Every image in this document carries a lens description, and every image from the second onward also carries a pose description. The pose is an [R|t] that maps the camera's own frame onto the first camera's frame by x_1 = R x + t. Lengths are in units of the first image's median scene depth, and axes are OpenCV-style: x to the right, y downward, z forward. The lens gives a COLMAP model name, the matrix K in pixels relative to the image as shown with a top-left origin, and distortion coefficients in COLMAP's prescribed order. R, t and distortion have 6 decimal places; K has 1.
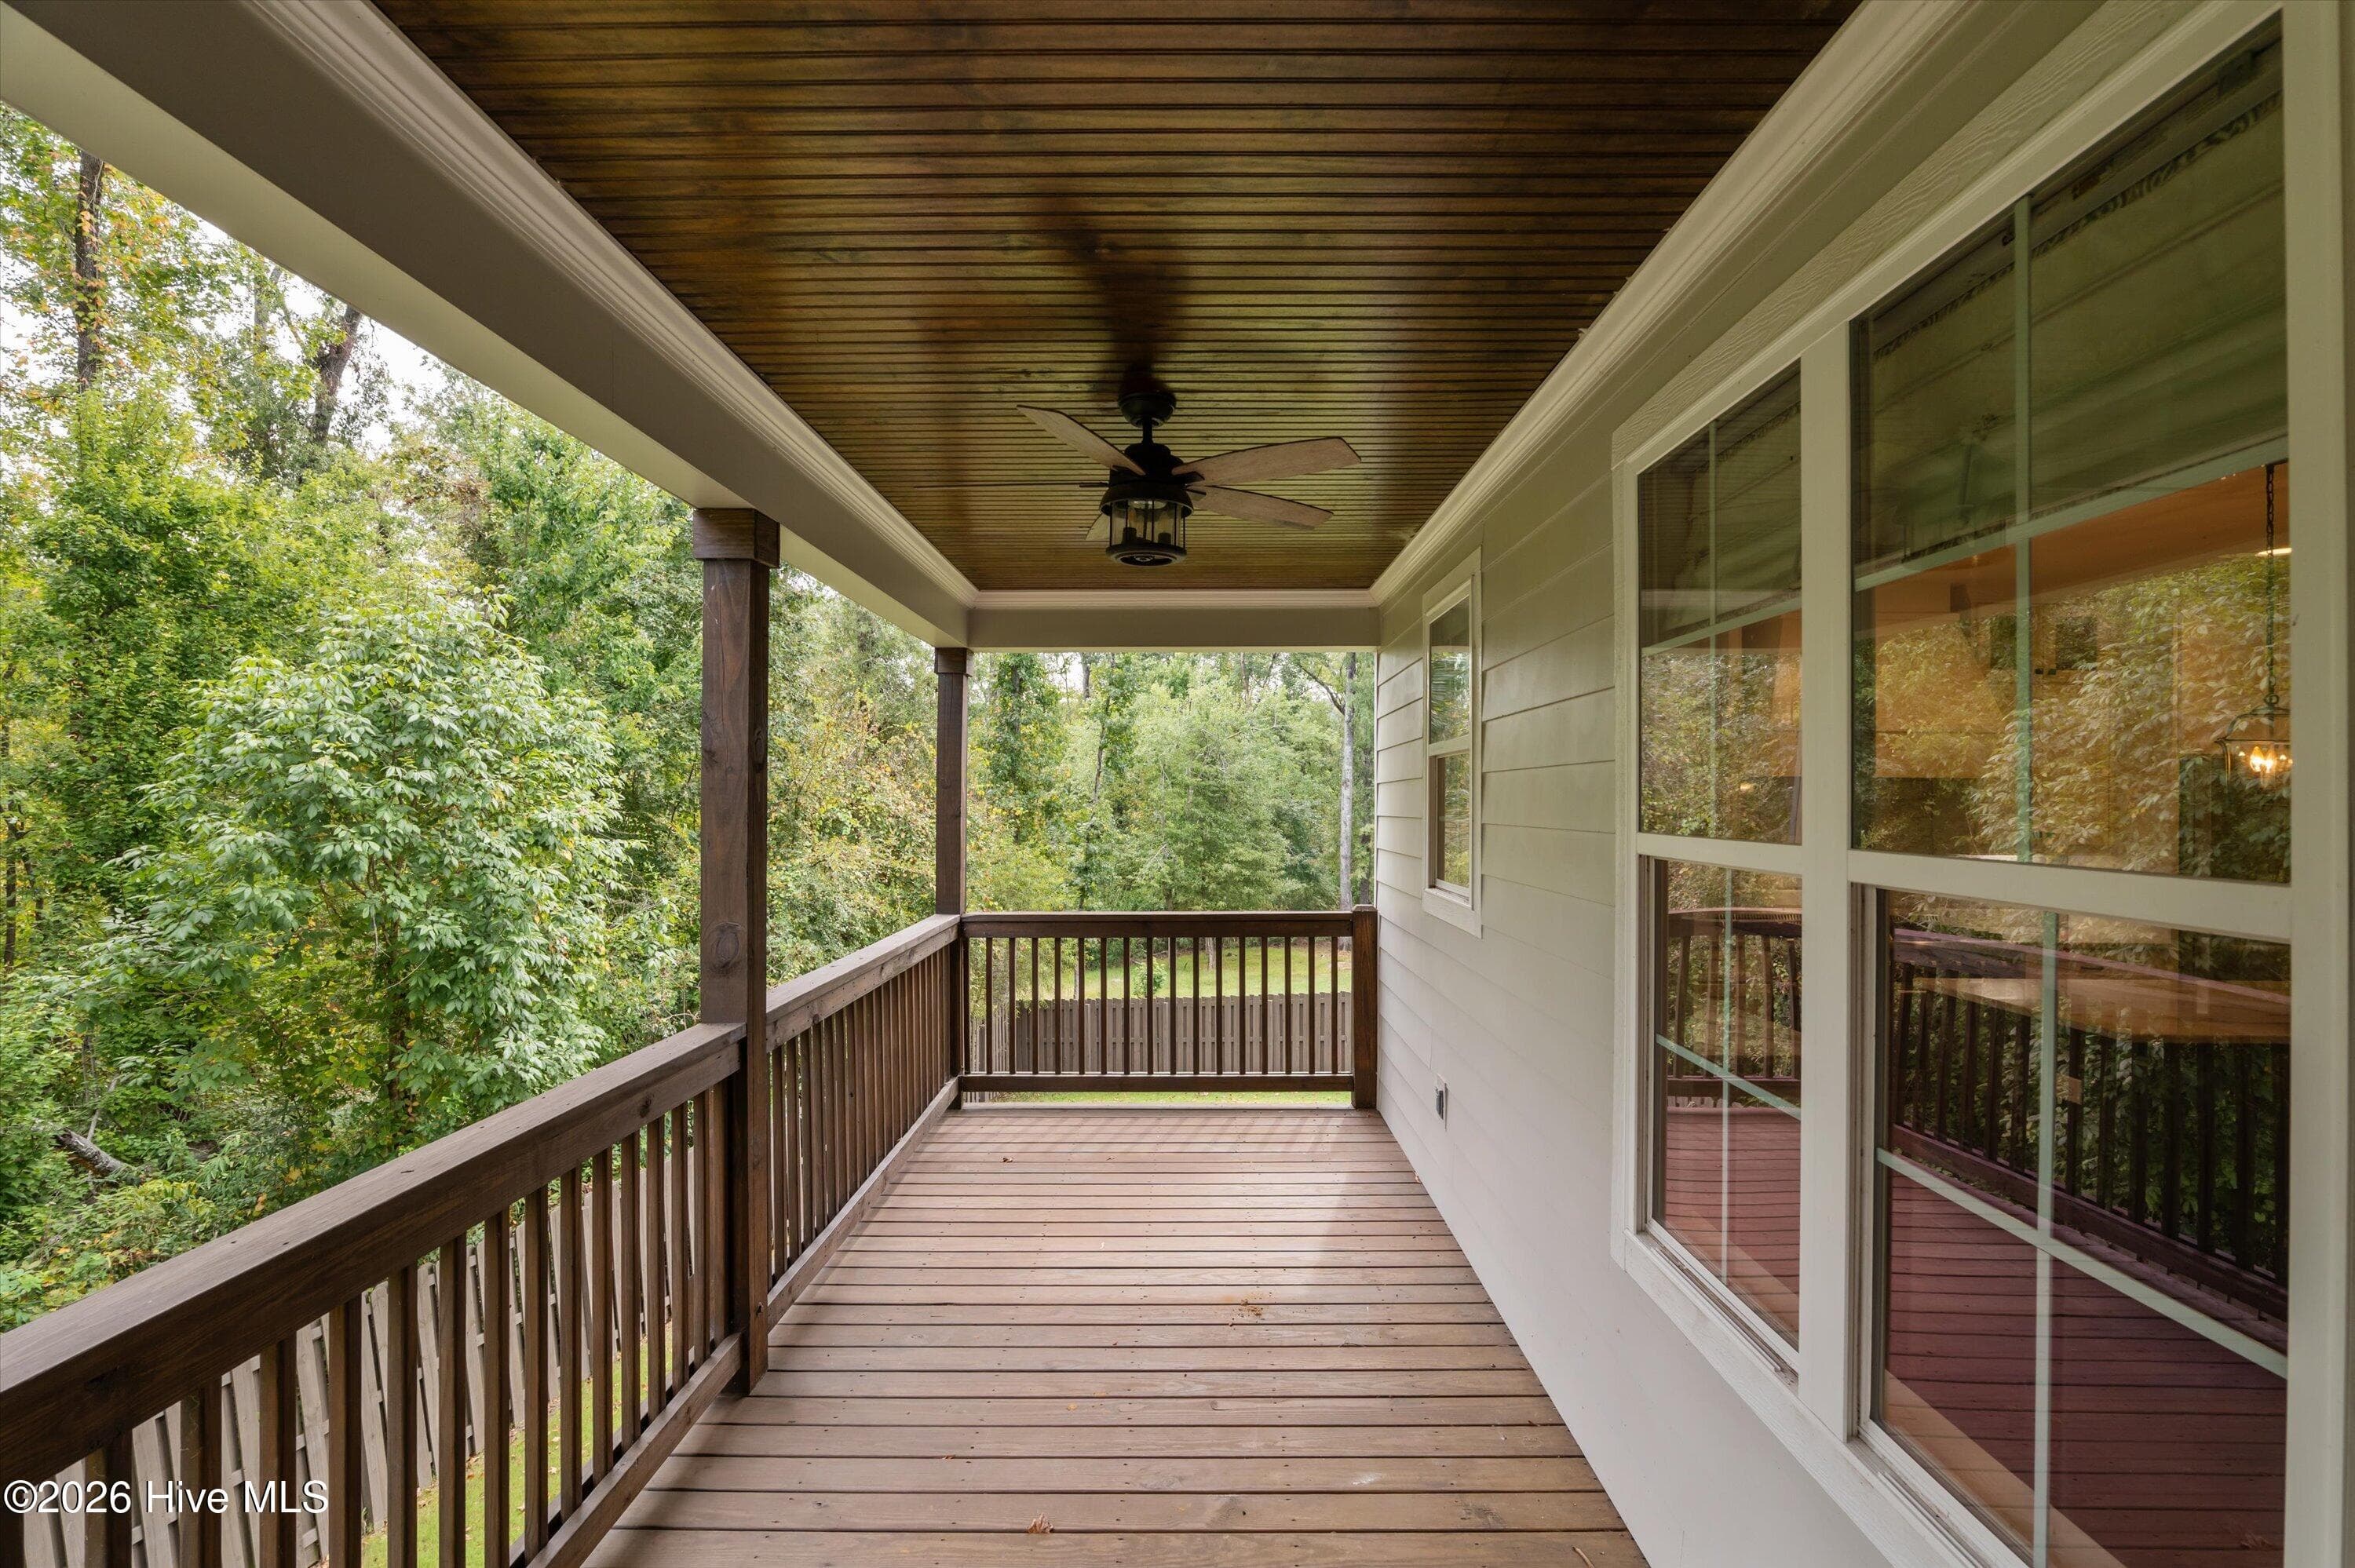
lens RADIAL K [[1089.6, 0, 1182.2], [0, 1089.6, 792.1], [0, 0, 1]] dist [-0.013744, 0.000242]
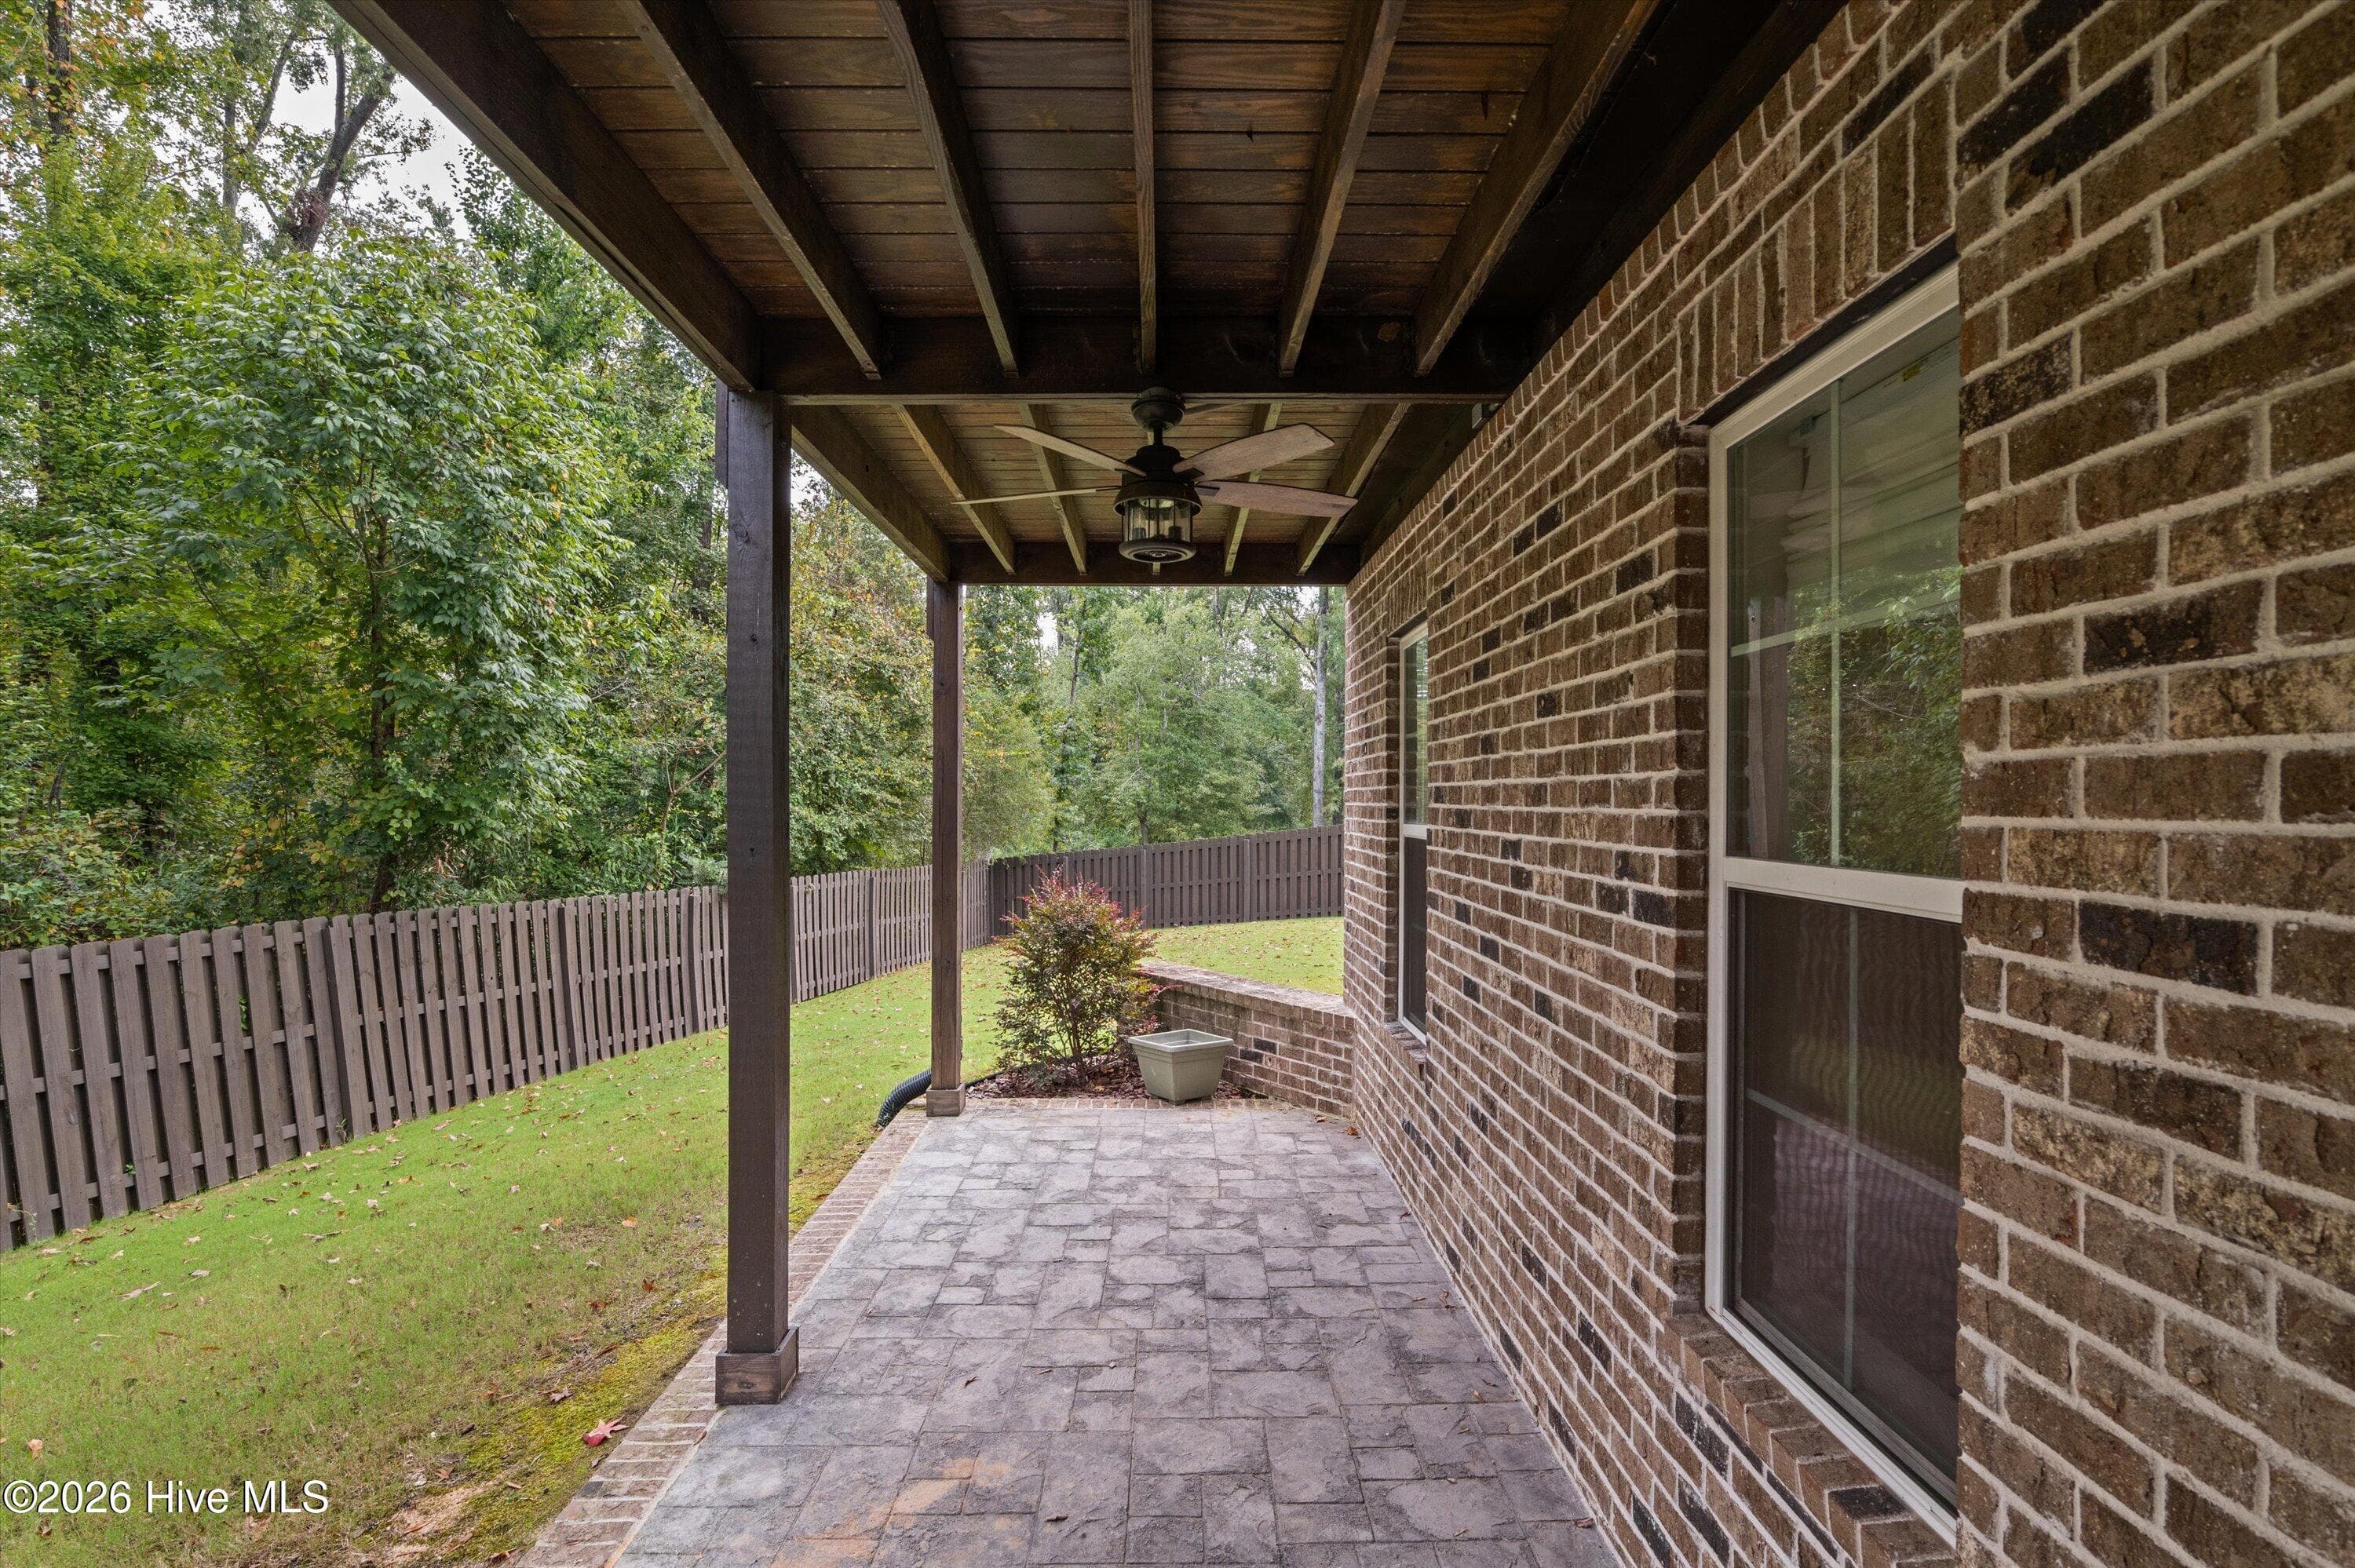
lens RADIAL K [[1082.3, 0, 1181.7], [0, 1082.3, 788.6], [0, 0, 1]] dist [-0.004976, -0.000556]
pose [[0.999726, 0.000616, 0.023397, -0.001475], [-0.000357, 0.999938, -0.011087, 0.125718], [-0.023402, 0.011076, 0.999665, -0.008358]]
